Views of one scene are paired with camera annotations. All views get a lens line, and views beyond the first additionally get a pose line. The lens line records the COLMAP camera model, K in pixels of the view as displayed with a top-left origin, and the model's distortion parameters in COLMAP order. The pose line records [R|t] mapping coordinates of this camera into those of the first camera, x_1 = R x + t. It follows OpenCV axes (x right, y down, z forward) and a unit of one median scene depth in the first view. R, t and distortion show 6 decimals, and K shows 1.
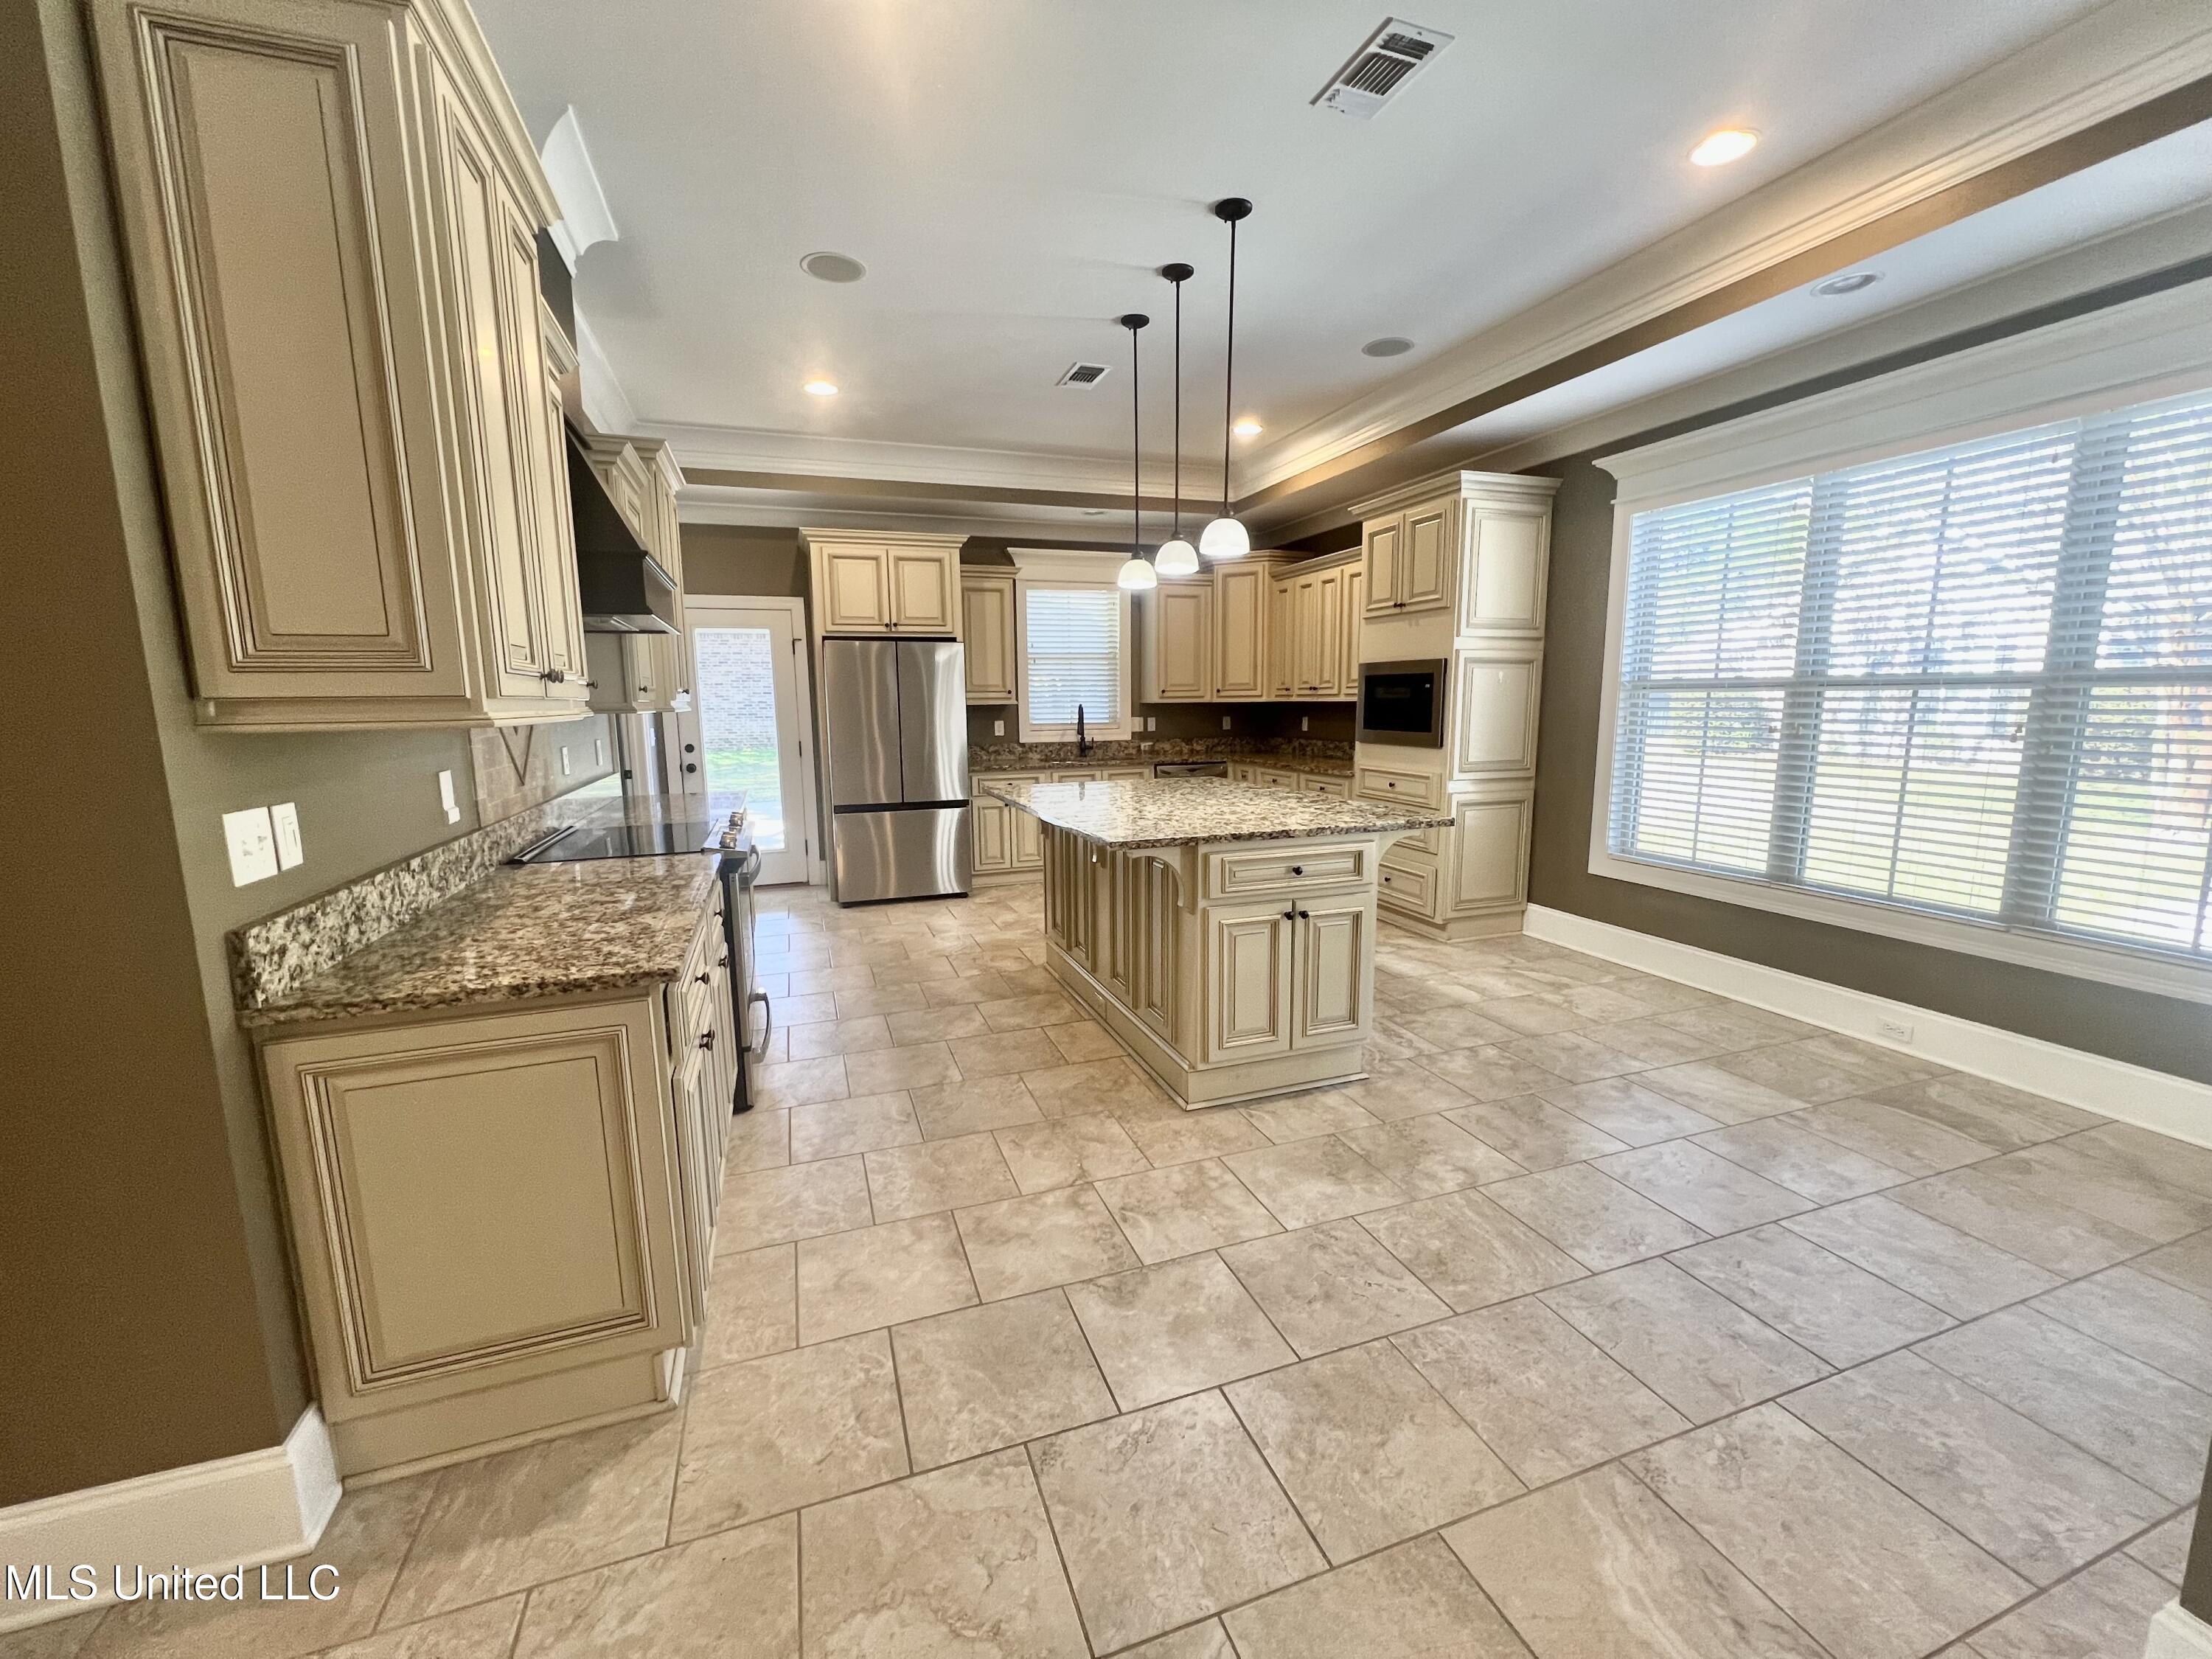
lens RADIAL K [[883.2, 0, 1097.4], [0, 883.2, 828.0], [0, 0, 1]] dist [-0.003433, 0.000445]
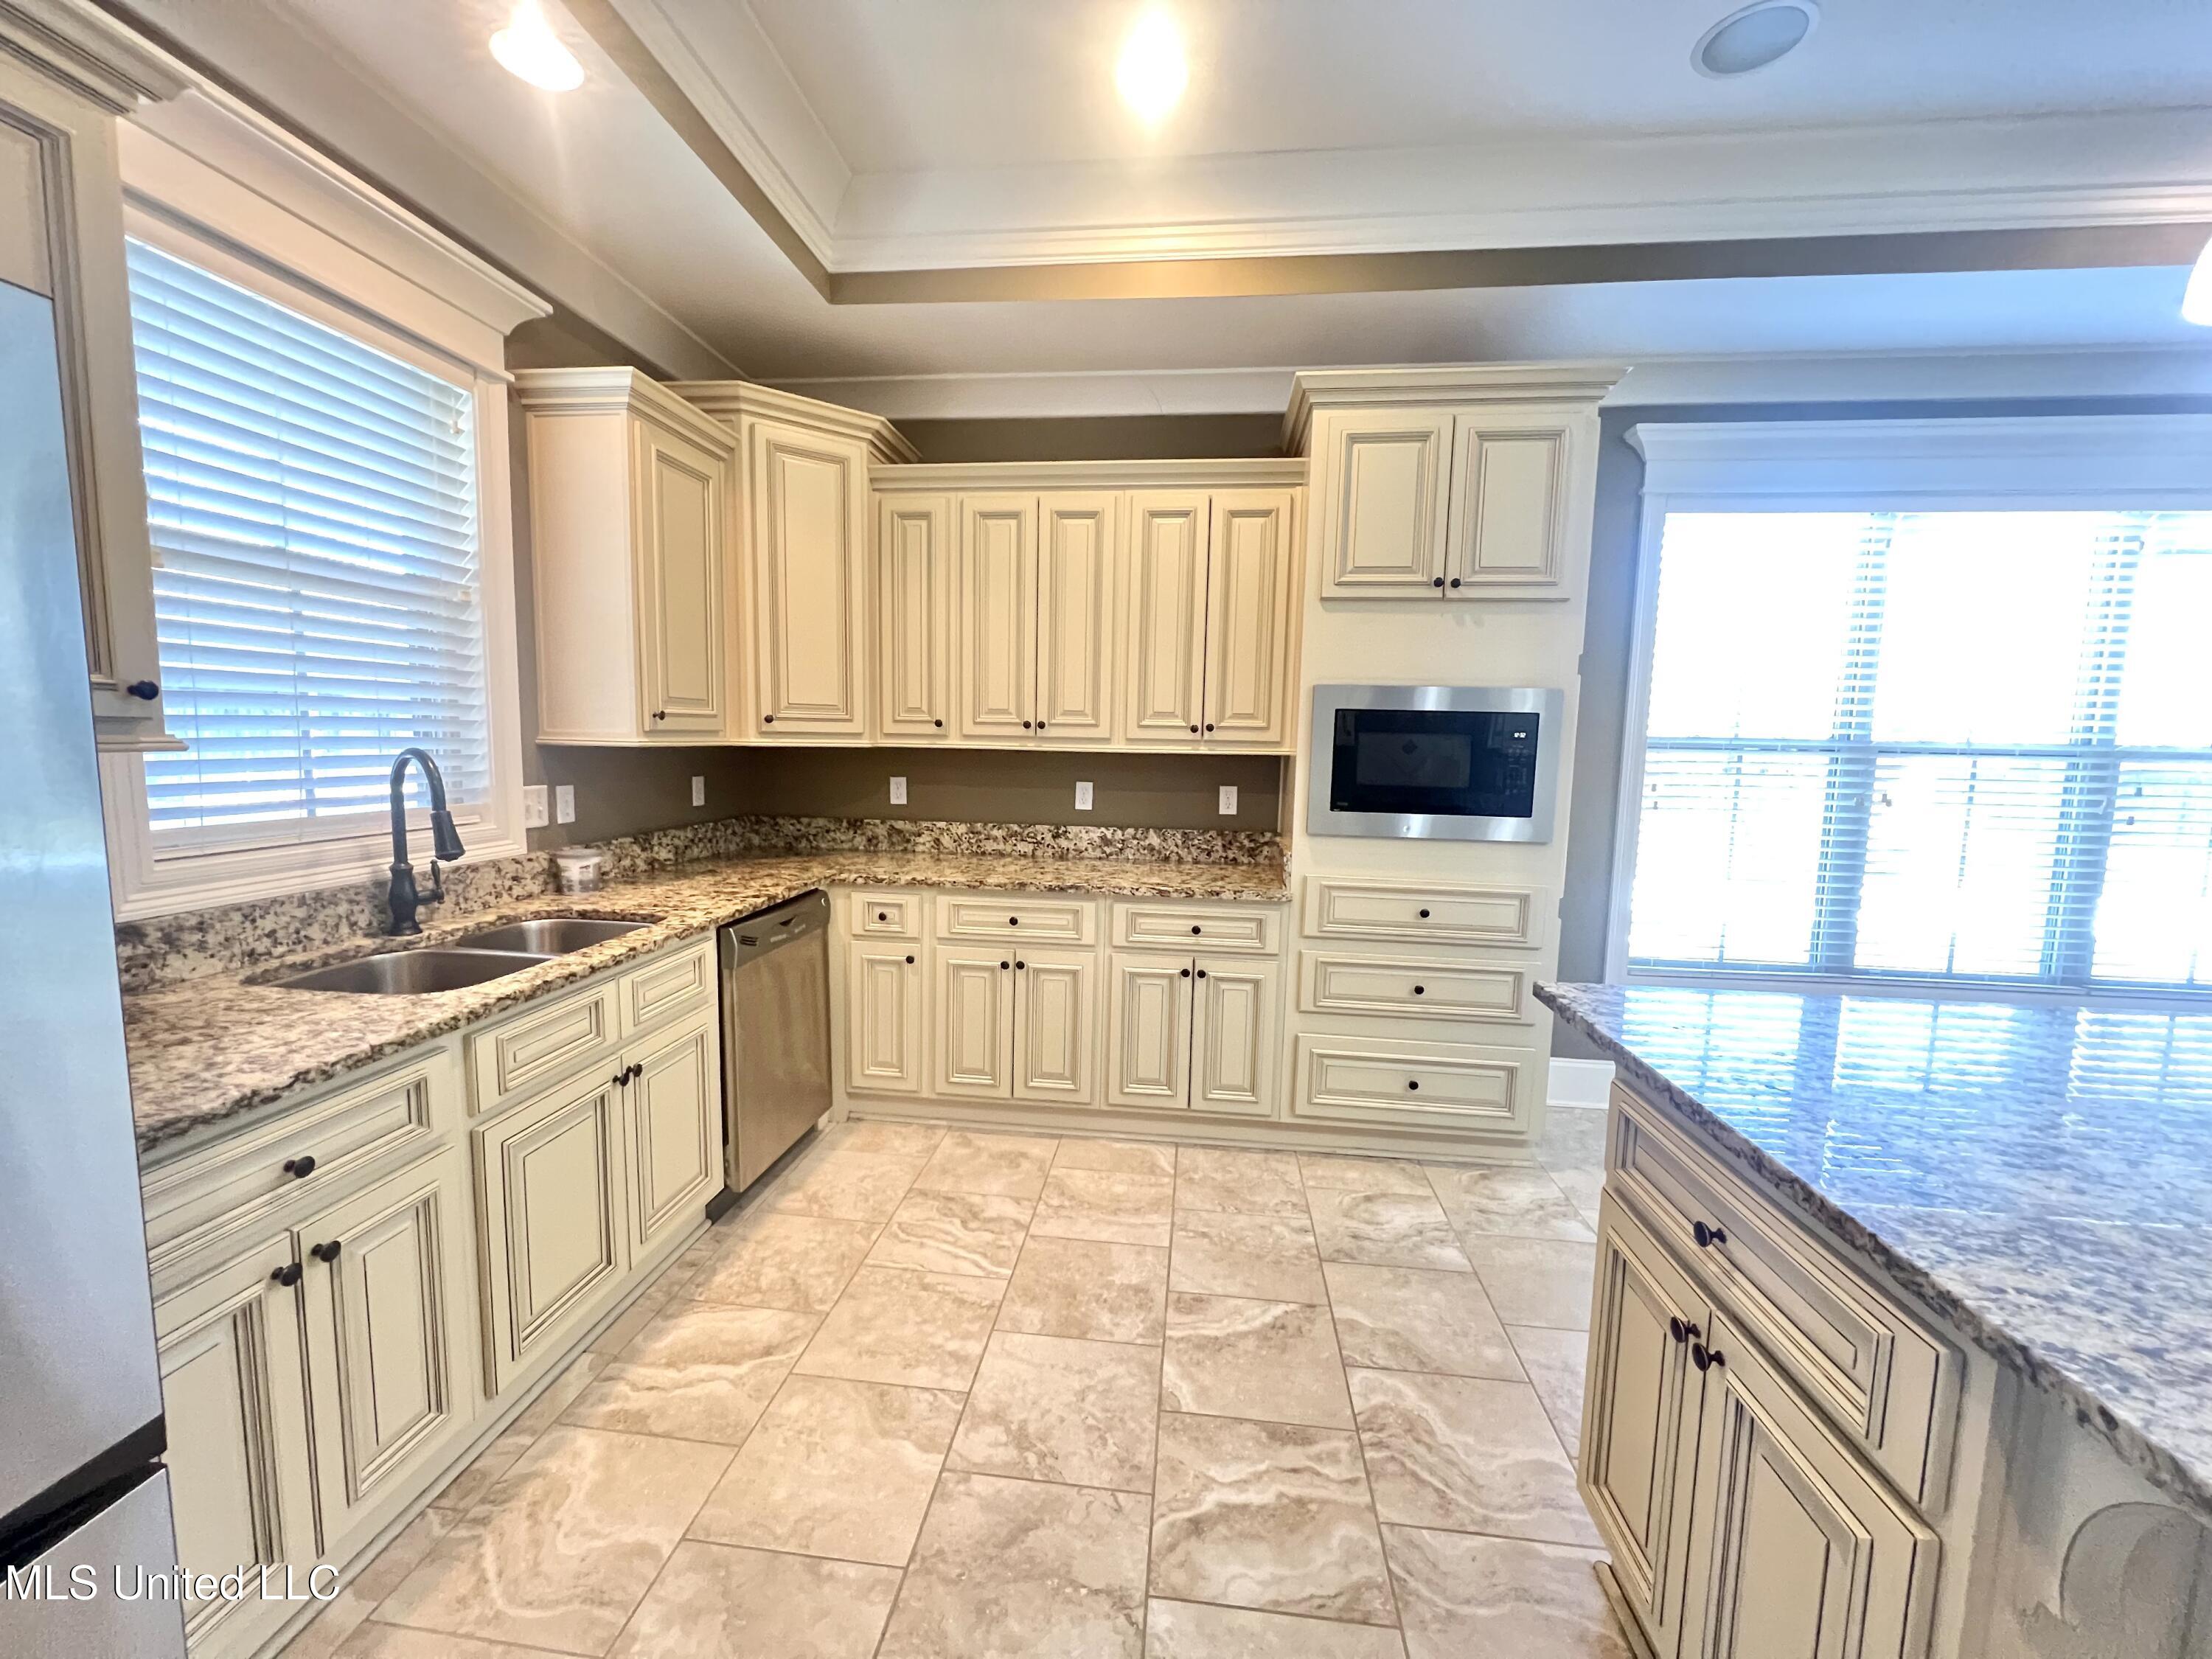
lens RADIAL K [[883.2, 0, 1093.2], [0, 883.2, 825.3], [0, 0, 1]] dist [-0.003433, 0.000445]
pose [[0.442081, -0.070314, 0.894215, -0.359577], [0.105449, 0.994084, 0.026035, -0.208230], [-0.890755, 0.082785, 0.446880, 1.411347]]
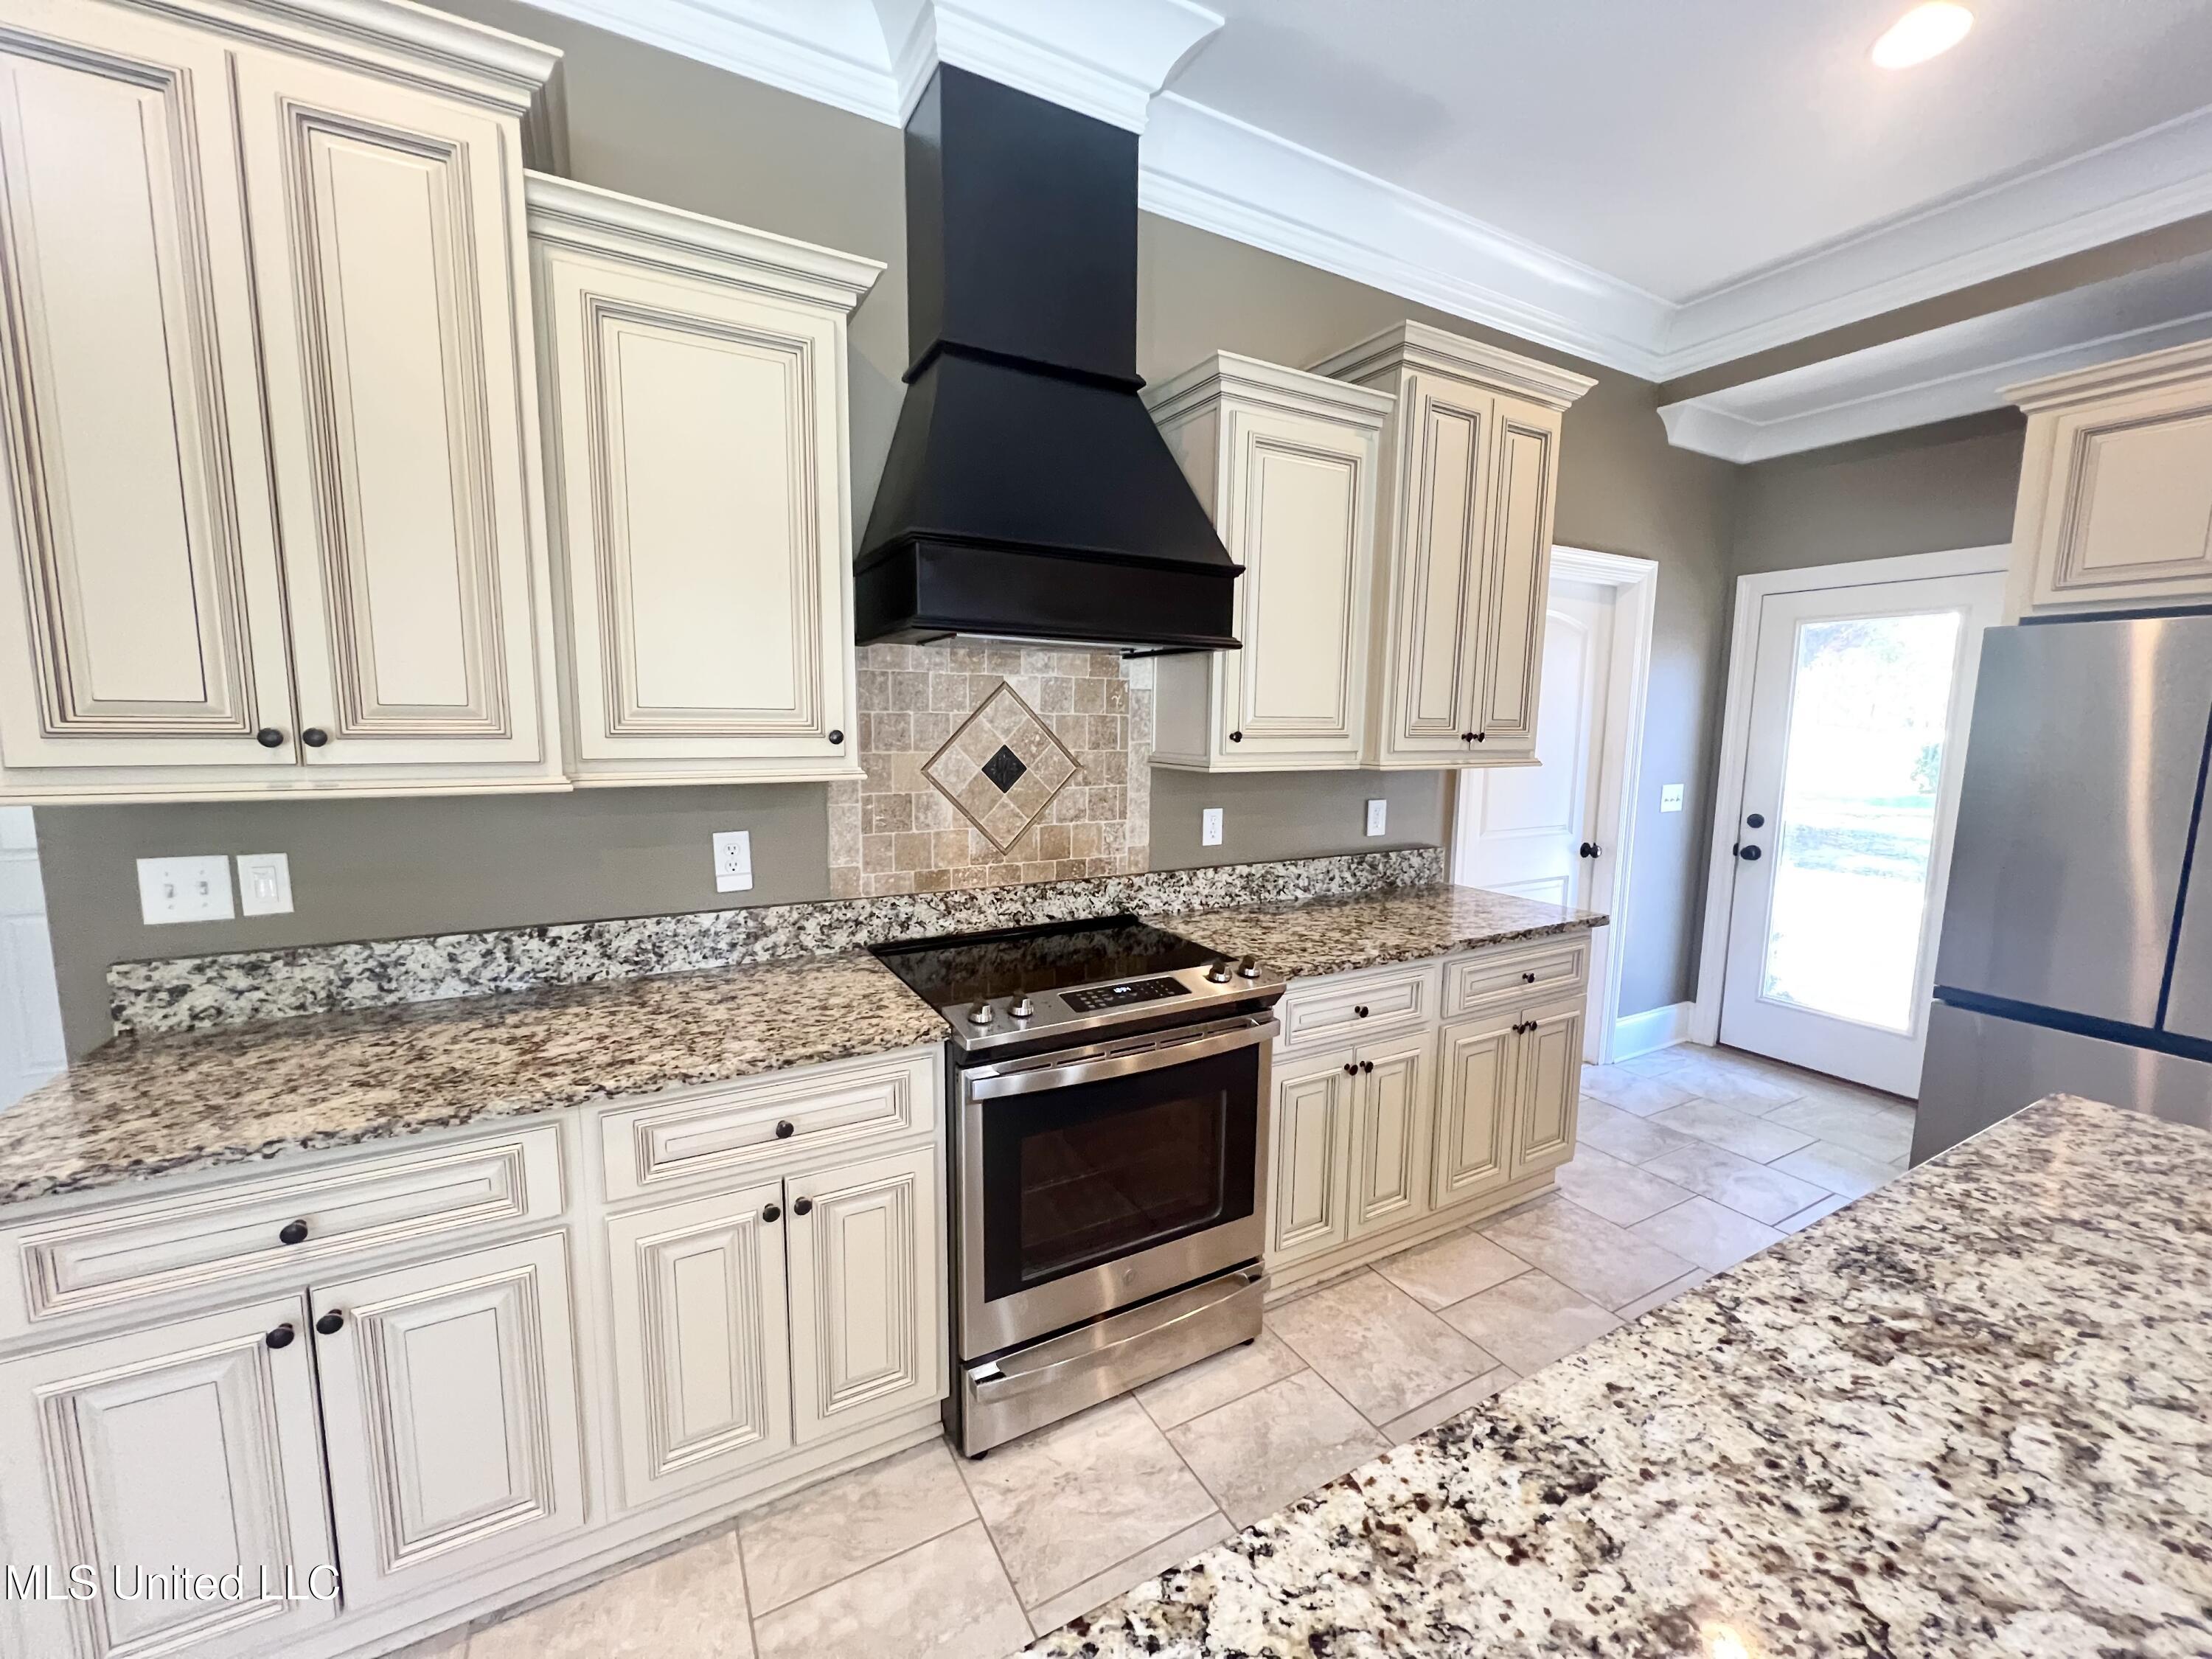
lens RADIAL K [[883.2, 0, 1098.1], [0, 883.2, 828.1], [0, 0, 1]] dist [-0.003433, 0.000445]
pose [[0.164739, 0.136243, -0.976882, 0.118377], [-0.156296, 0.981506, 0.110531, -0.150154], [0.973875, 0.134474, 0.182987, 0.809217]]
